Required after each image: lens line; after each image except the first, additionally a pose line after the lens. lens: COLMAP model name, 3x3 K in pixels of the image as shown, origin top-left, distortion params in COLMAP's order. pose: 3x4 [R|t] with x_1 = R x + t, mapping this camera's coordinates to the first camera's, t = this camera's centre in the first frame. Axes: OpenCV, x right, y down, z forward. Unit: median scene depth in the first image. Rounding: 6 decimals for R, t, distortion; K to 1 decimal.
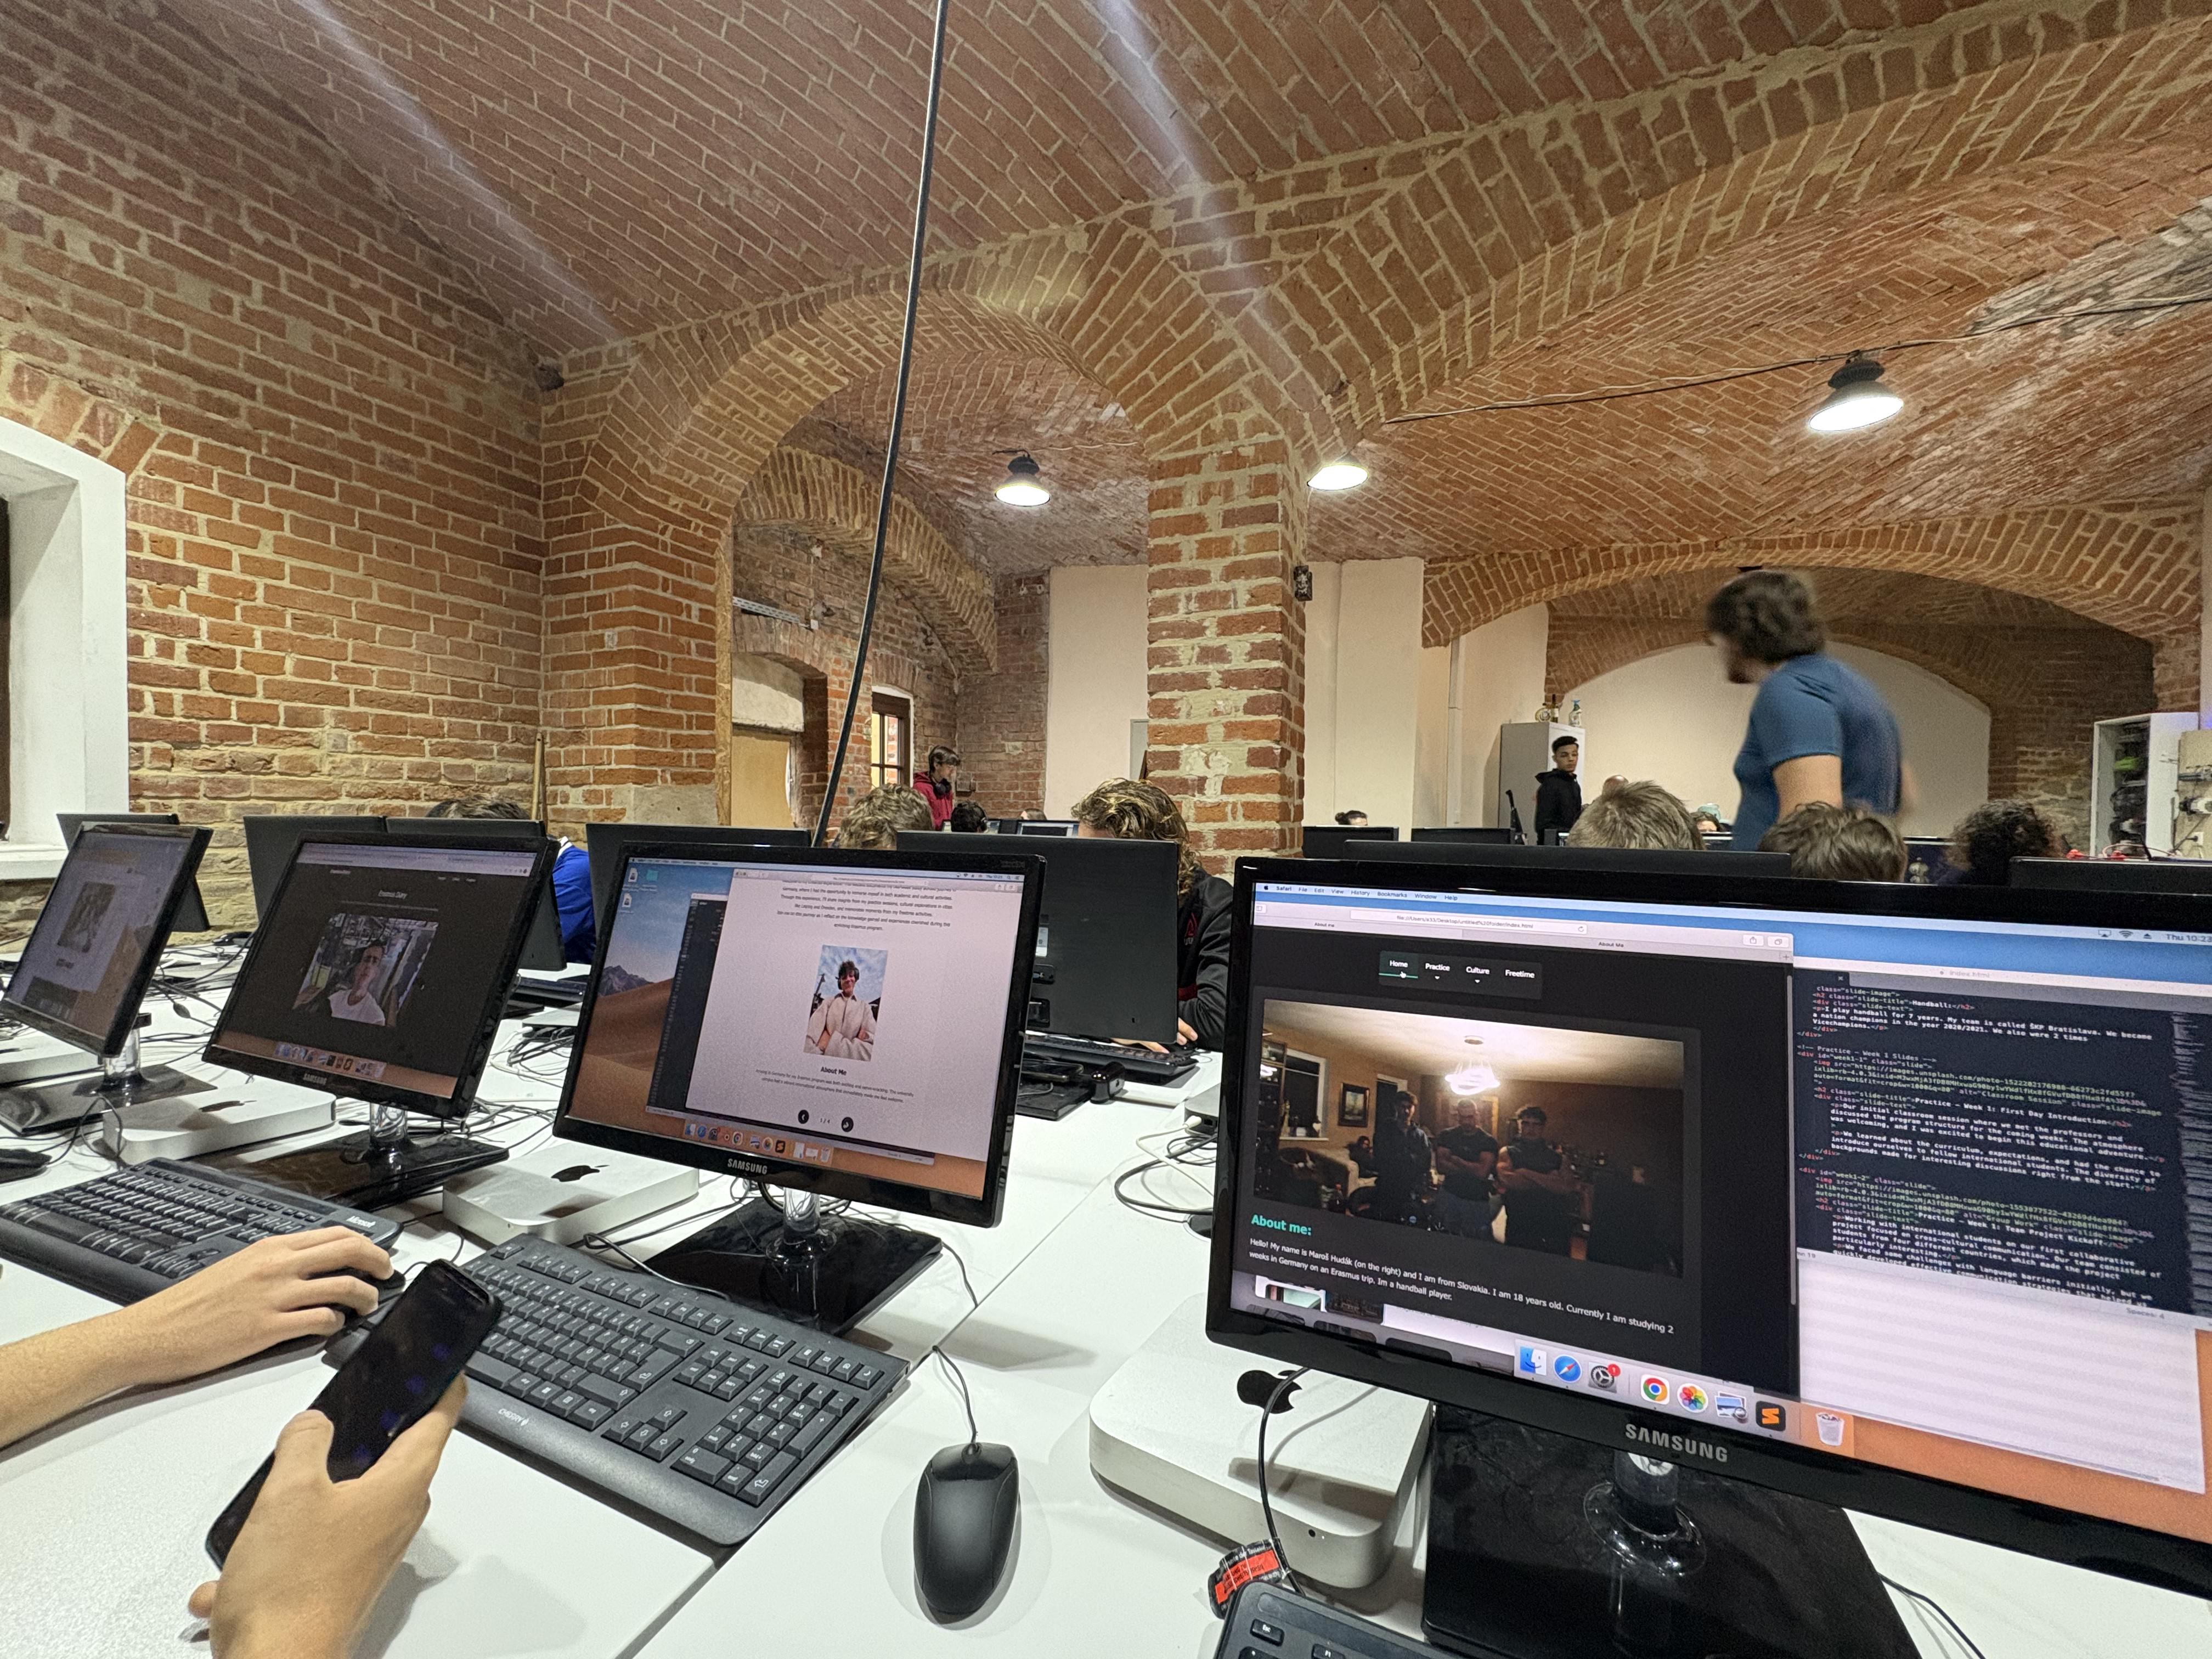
lens RADIAL K [[891.1, 0, 1107.3], [0, 891.1, 826.0], [0, 0, 1]] dist [0.003891, -0.000482]
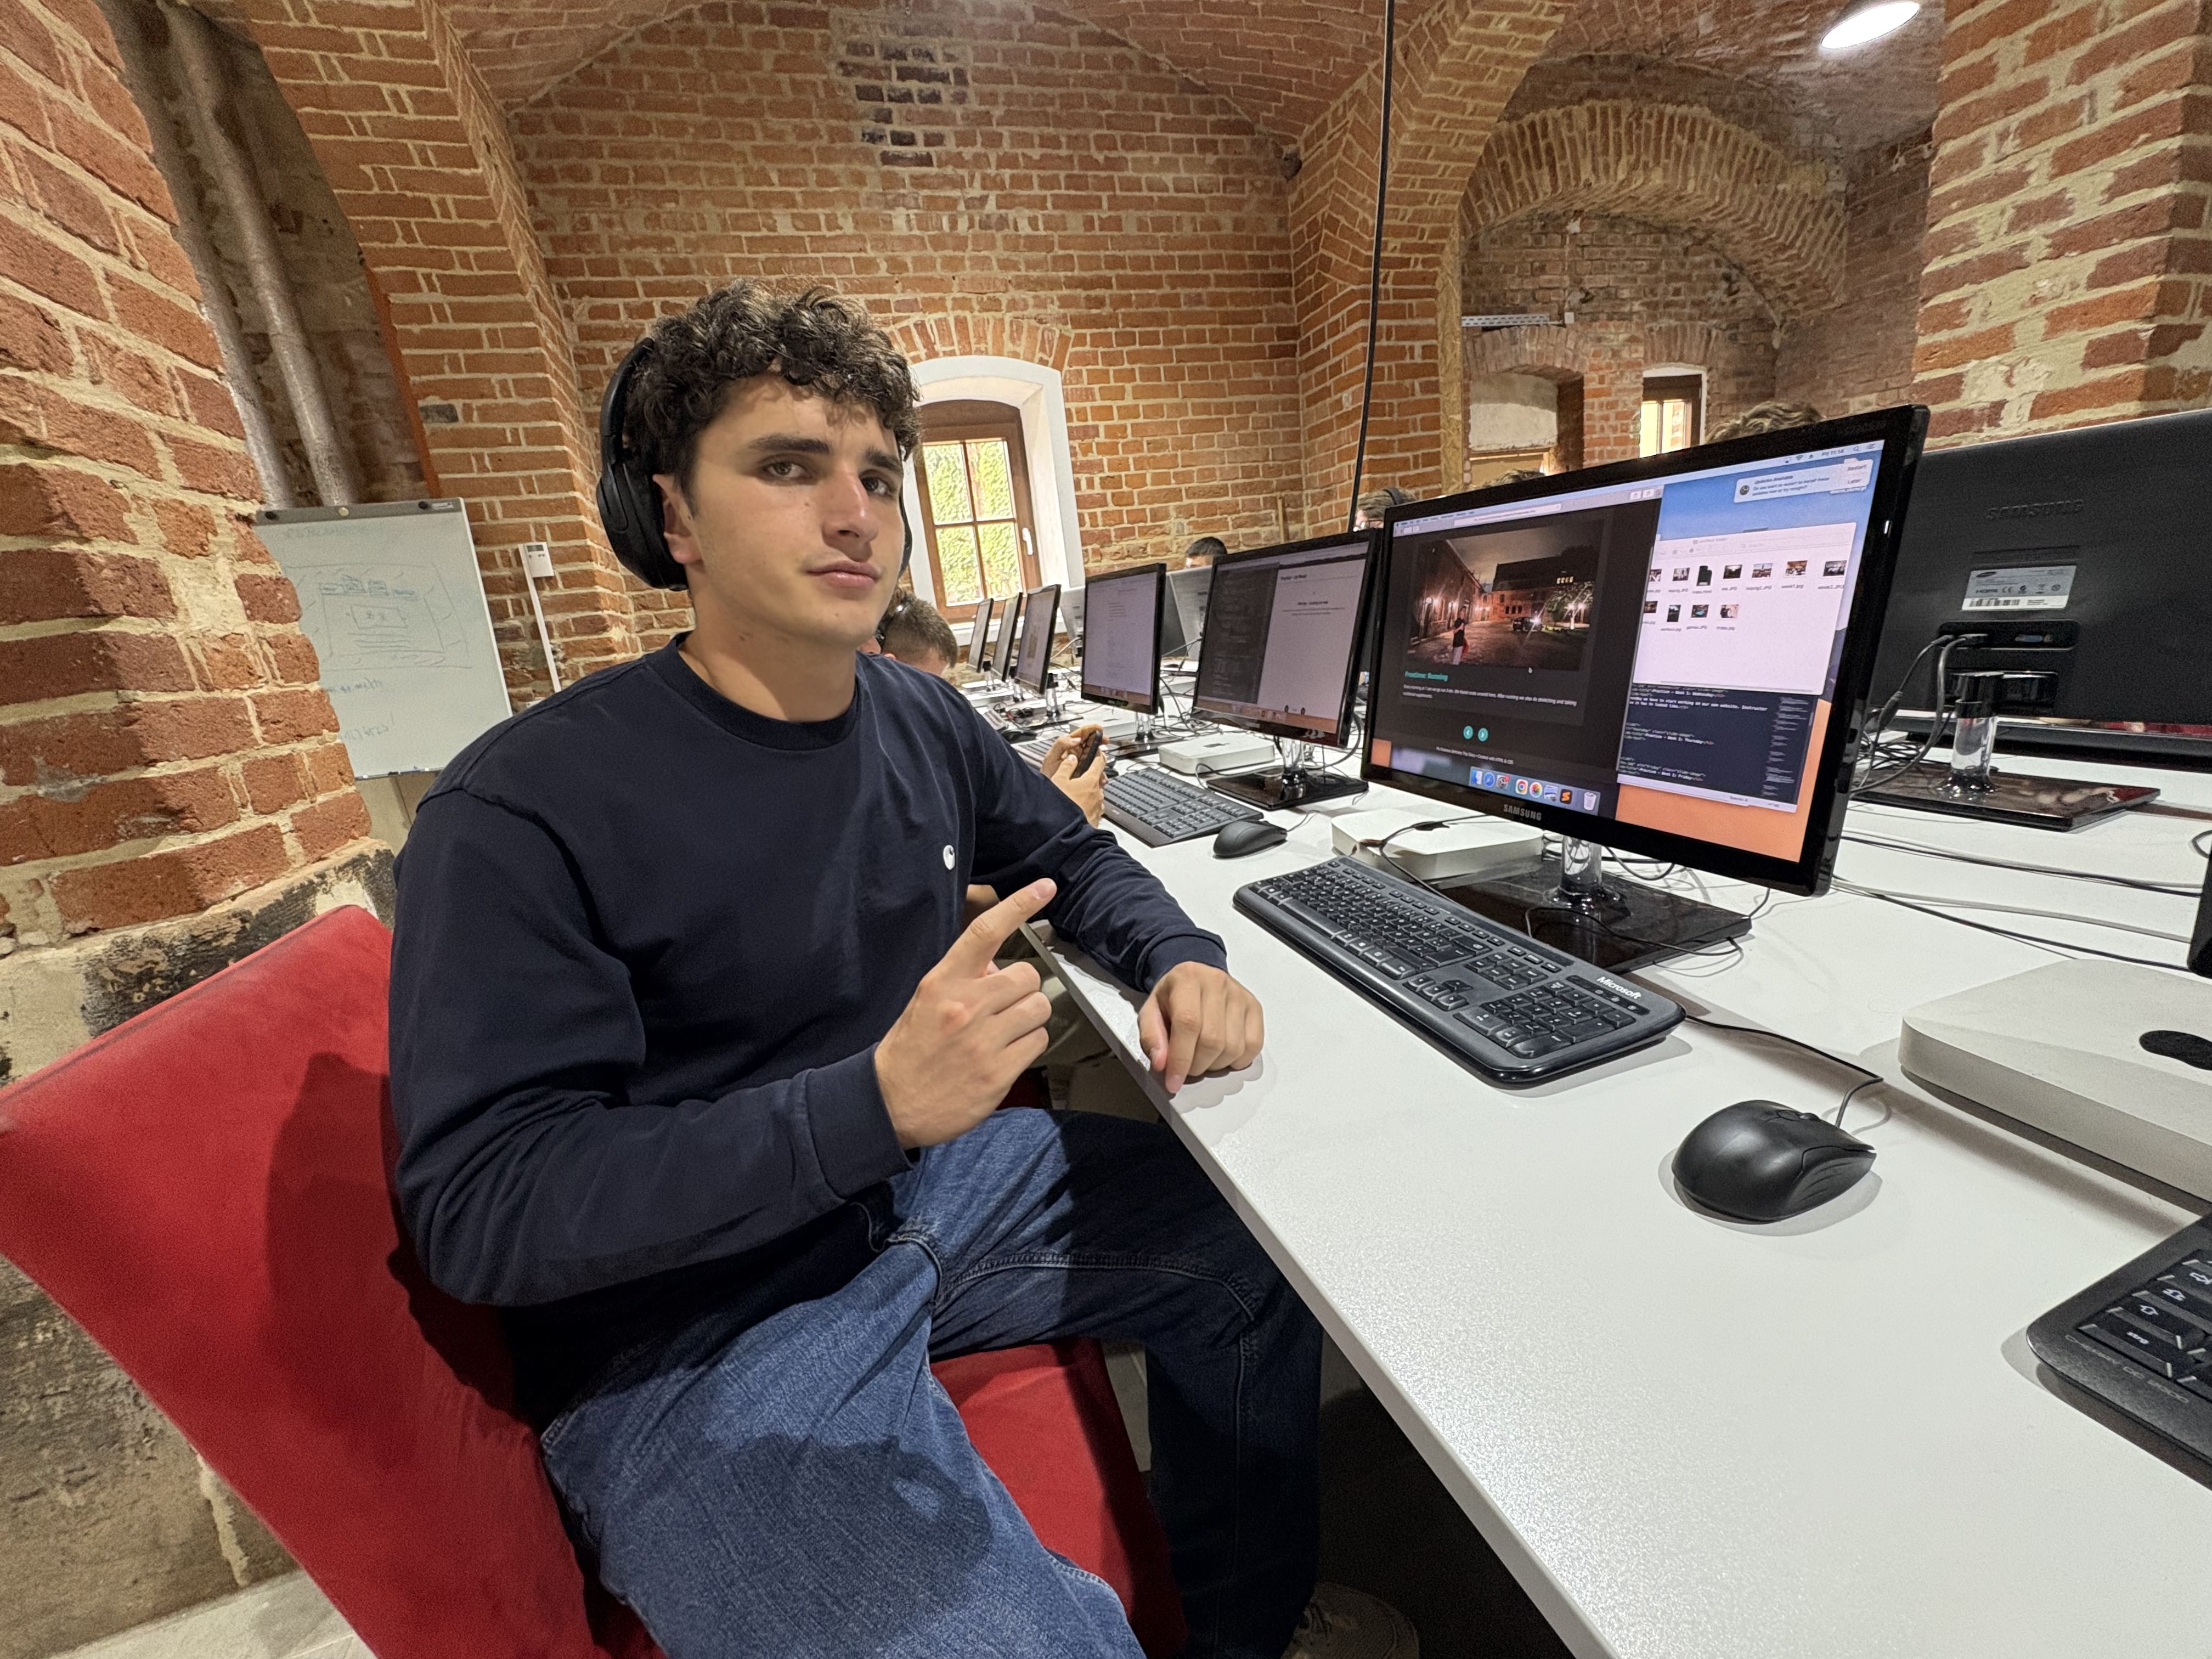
lens RADIAL K [[891.1, 0, 1107.3], [0, 891.1, 826.0], [0, 0, 1]] dist [0.003891, -0.000482]
pose [[0.656458, 0.099632, -0.747755, 0.168878], [0.114414, 0.966622, 0.229239, 0.025018], [0.745636, -0.236039, 0.623147, -0.087795]]
